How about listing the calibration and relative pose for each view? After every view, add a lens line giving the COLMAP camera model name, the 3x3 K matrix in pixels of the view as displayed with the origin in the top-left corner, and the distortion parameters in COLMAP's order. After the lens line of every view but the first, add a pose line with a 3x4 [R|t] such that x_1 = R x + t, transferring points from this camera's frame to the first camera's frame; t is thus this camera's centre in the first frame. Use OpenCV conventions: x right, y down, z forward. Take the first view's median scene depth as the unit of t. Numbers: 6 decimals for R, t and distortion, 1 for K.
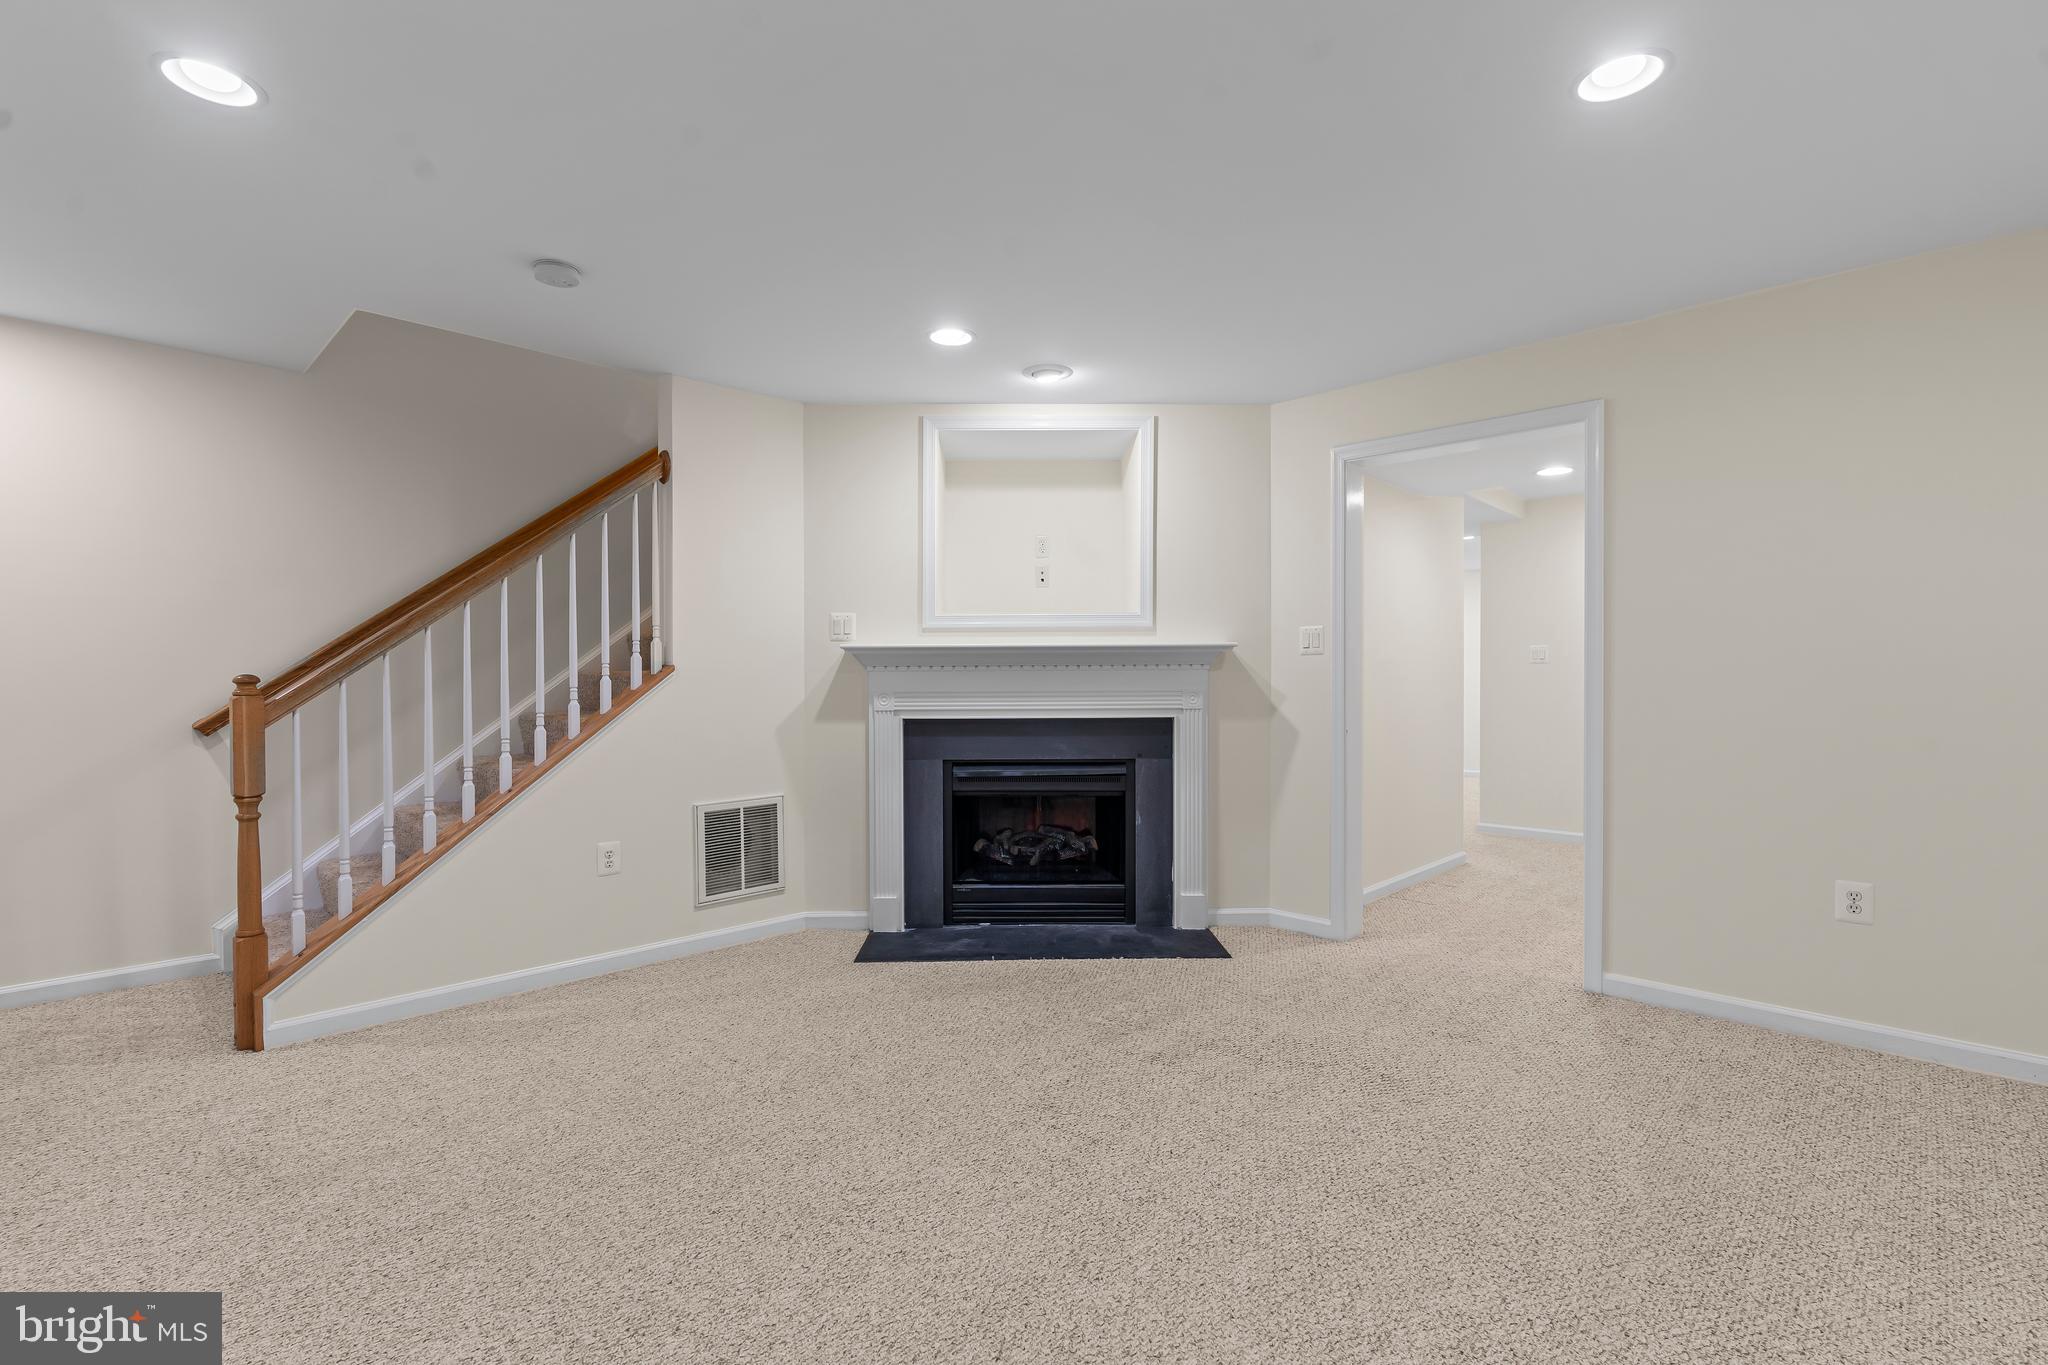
lens RADIAL K [[927.6, 0, 1023.7], [0, 927.6, 683.5], [0, 0, 1]] dist [-0.007550, 0.001429]
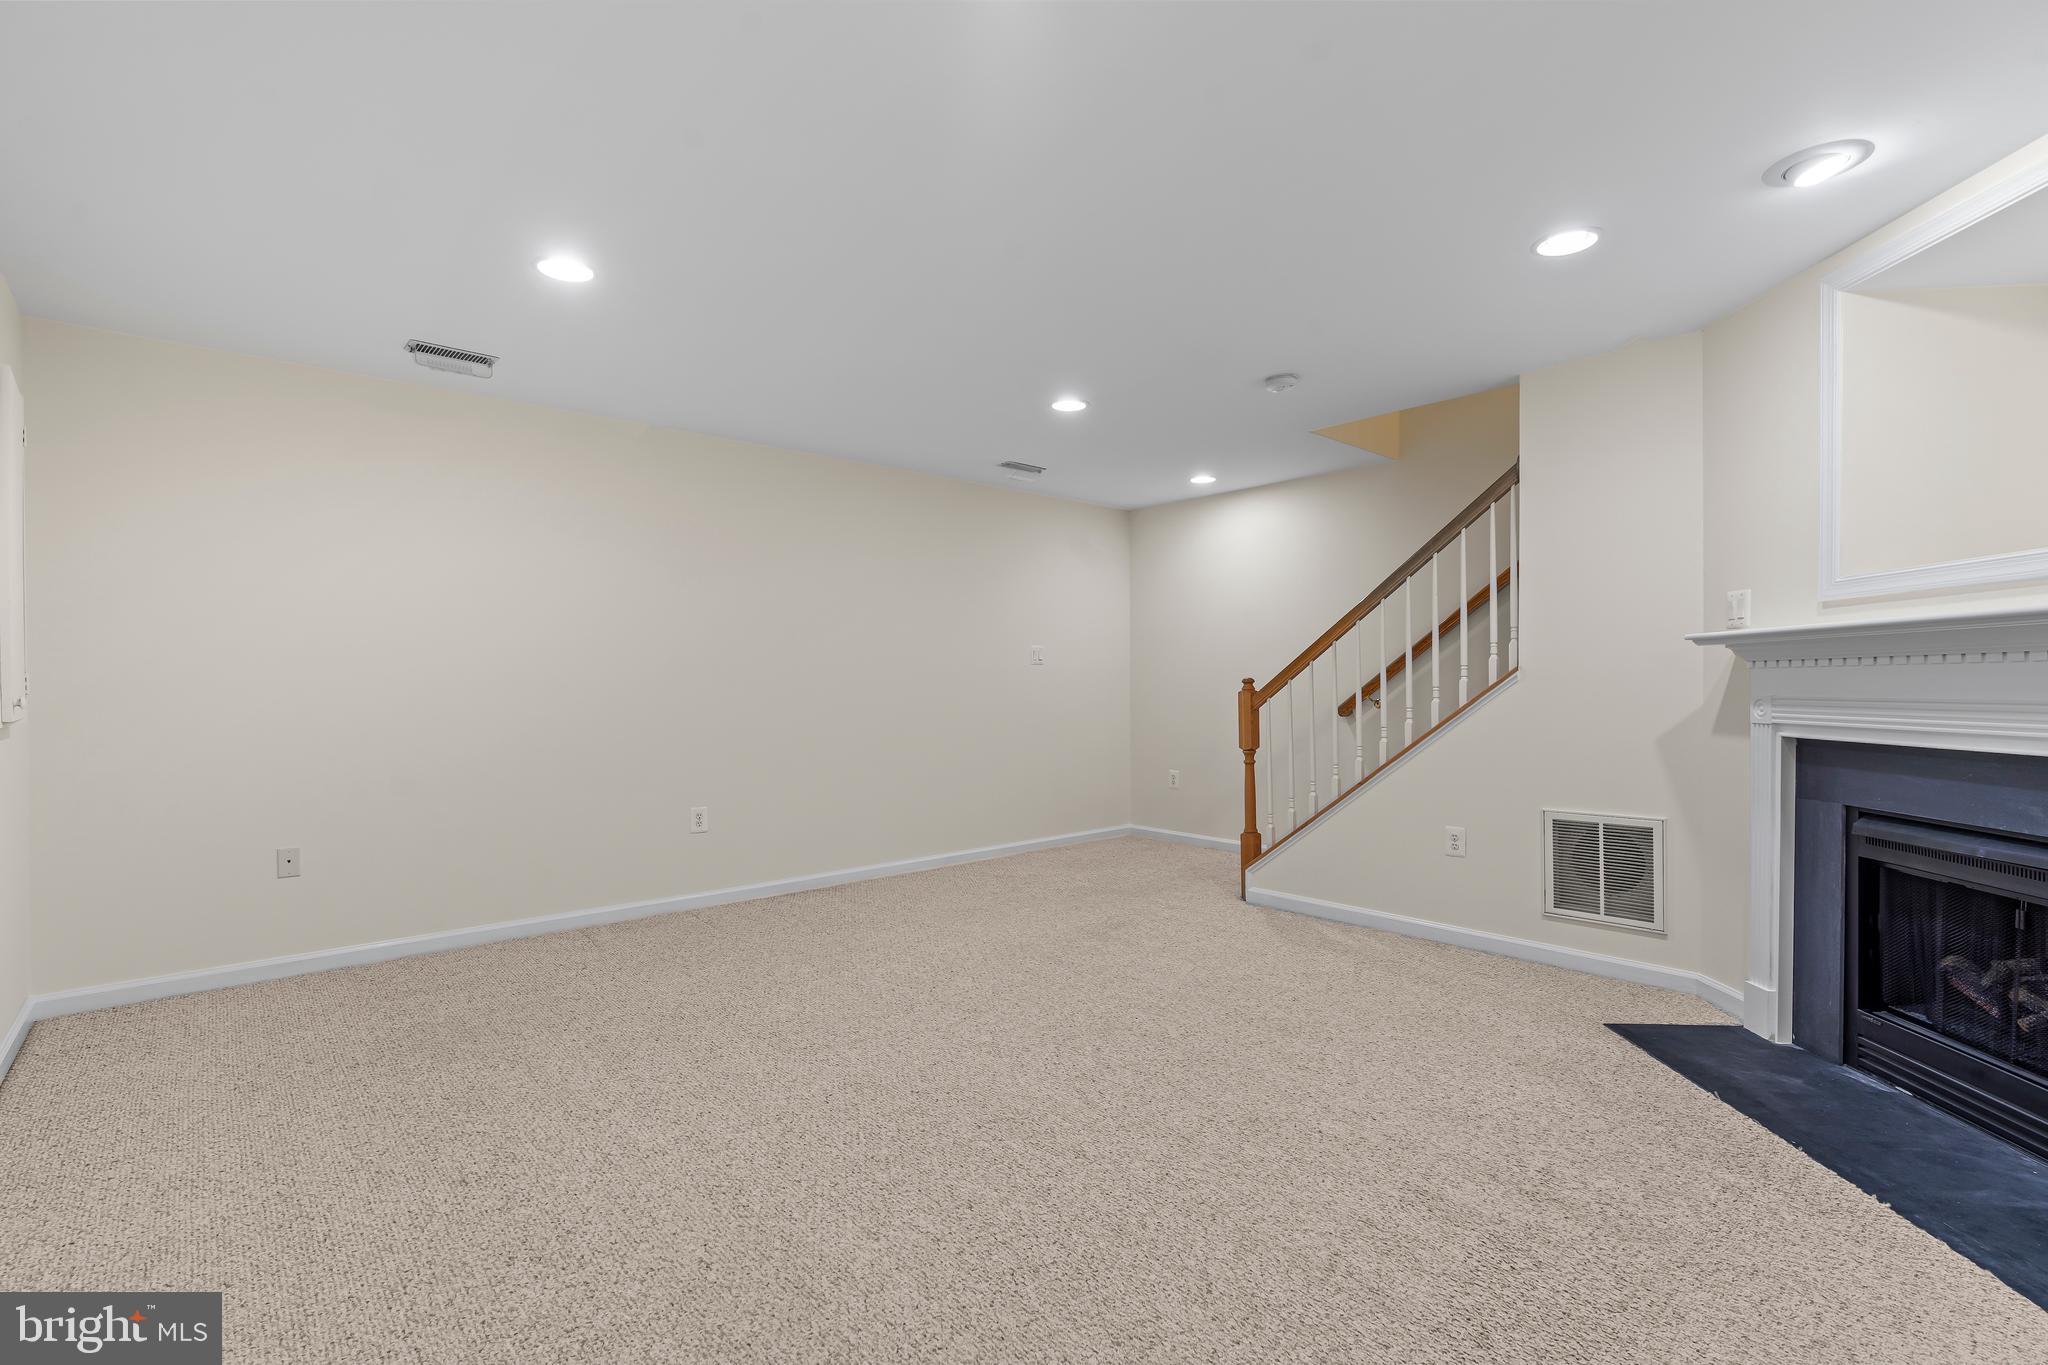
lens RADIAL K [[927.6, 0, 1023.7], [0, 927.6, 683.5], [0, 0, 1]] dist [-0.007550, 0.001429]
pose [[-0.076153, 0.005299, -0.997082, 0.597080], [0.000939, 0.999986, 0.005242, -0.005647], [0.997096, -0.000537, -0.076156, 0.488414]]
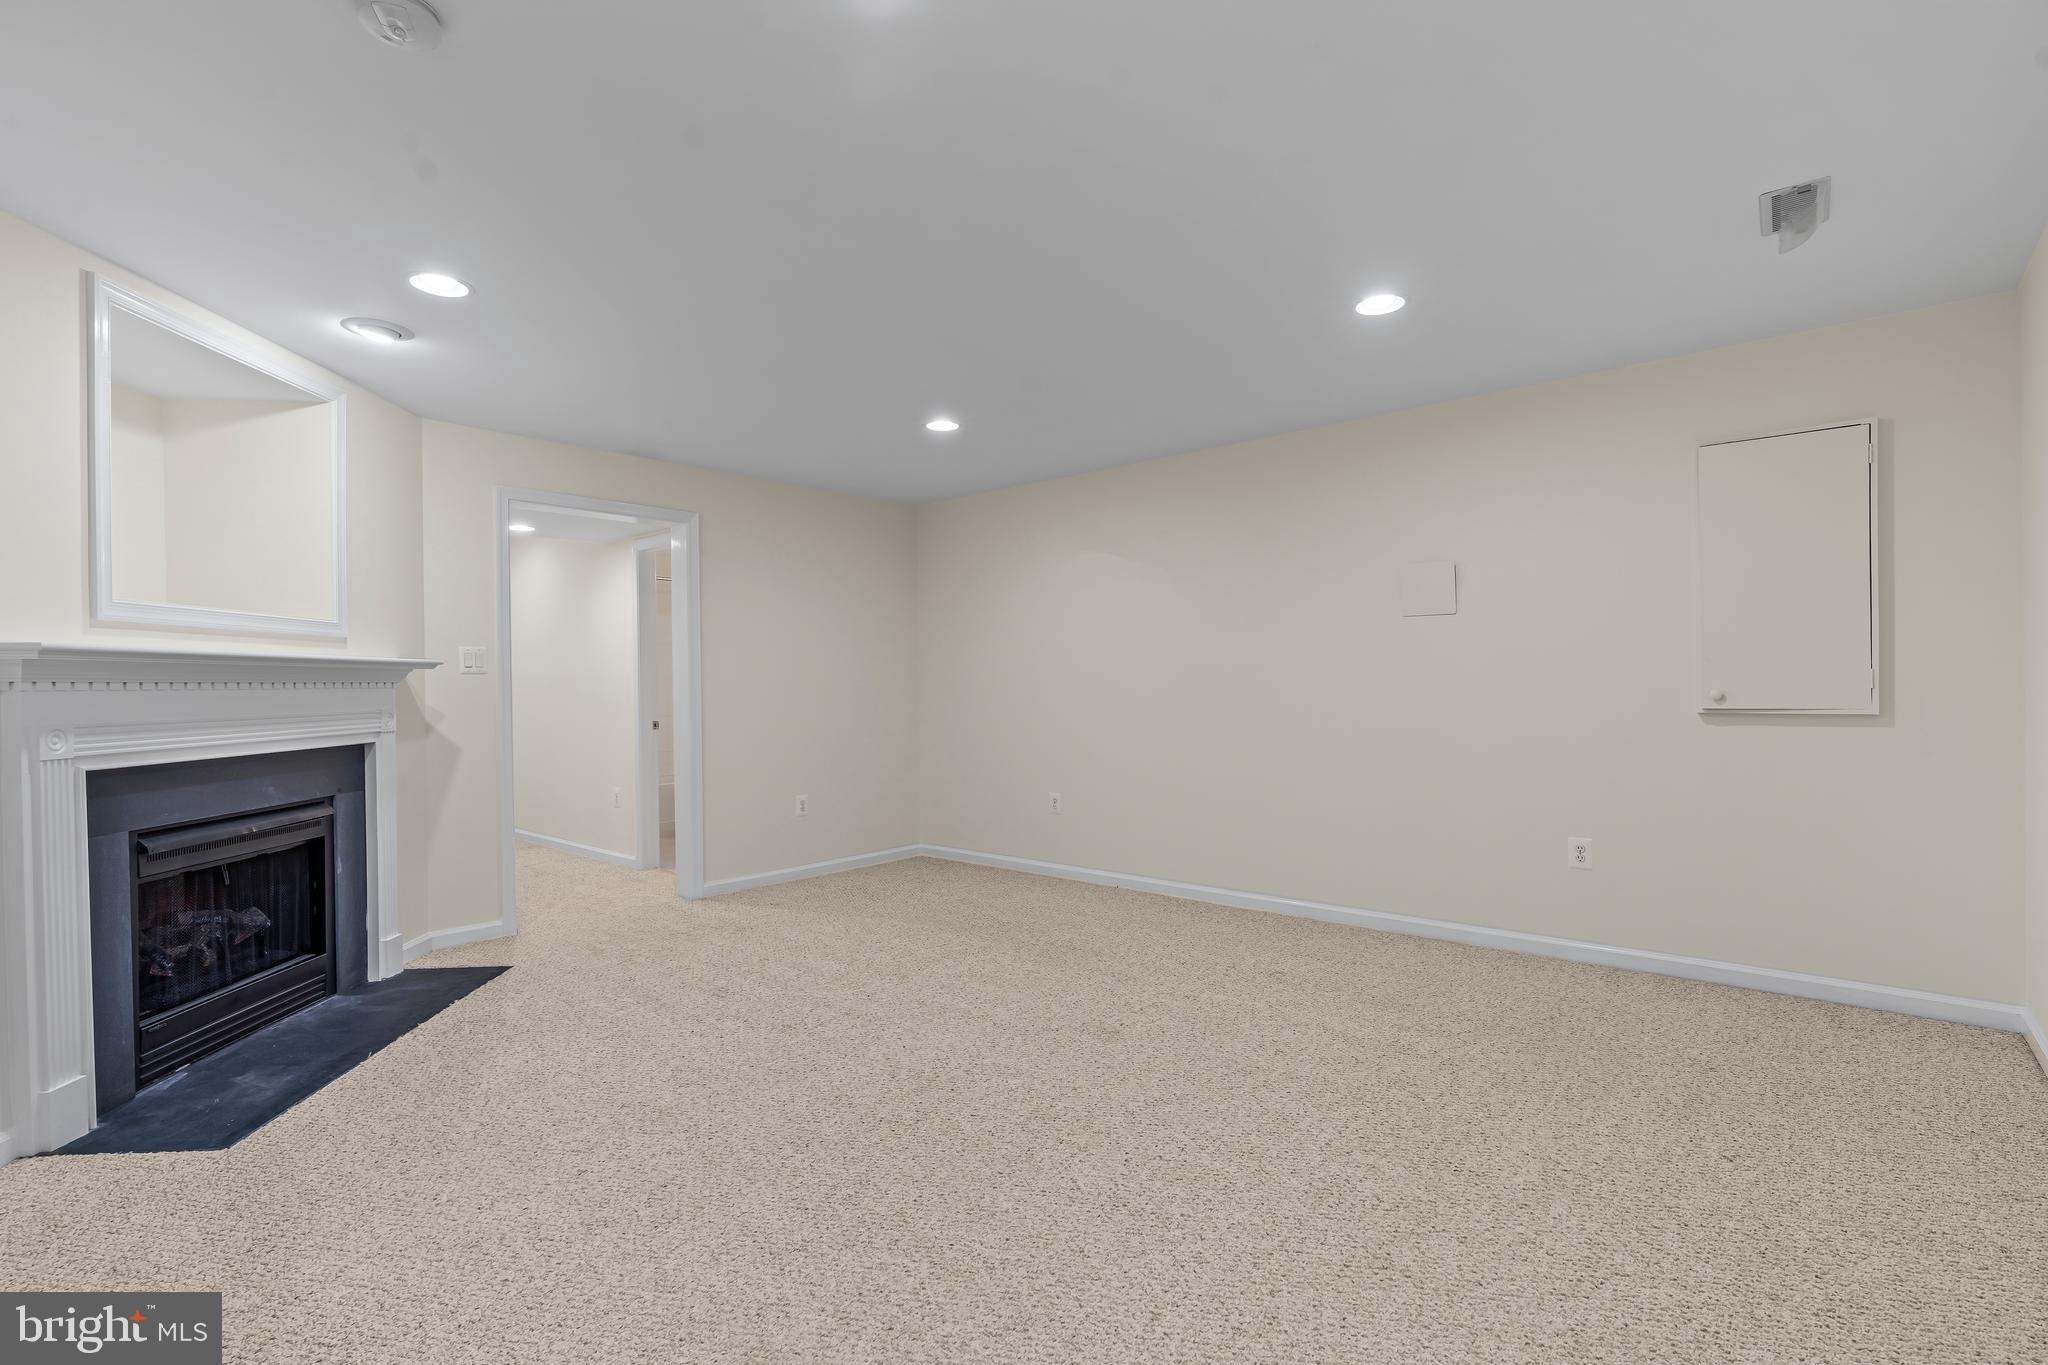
lens RADIAL K [[927.6, 0, 1023.7], [0, 927.6, 683.5], [0, 0, 1]] dist [-0.007550, 0.001429]
pose [[-0.054701, 0.004891, 0.998491, -0.753148], [0.015157, 0.999877, -0.004067, -0.006498], [-0.998388, 0.014912, -0.054768, 0.430949]]
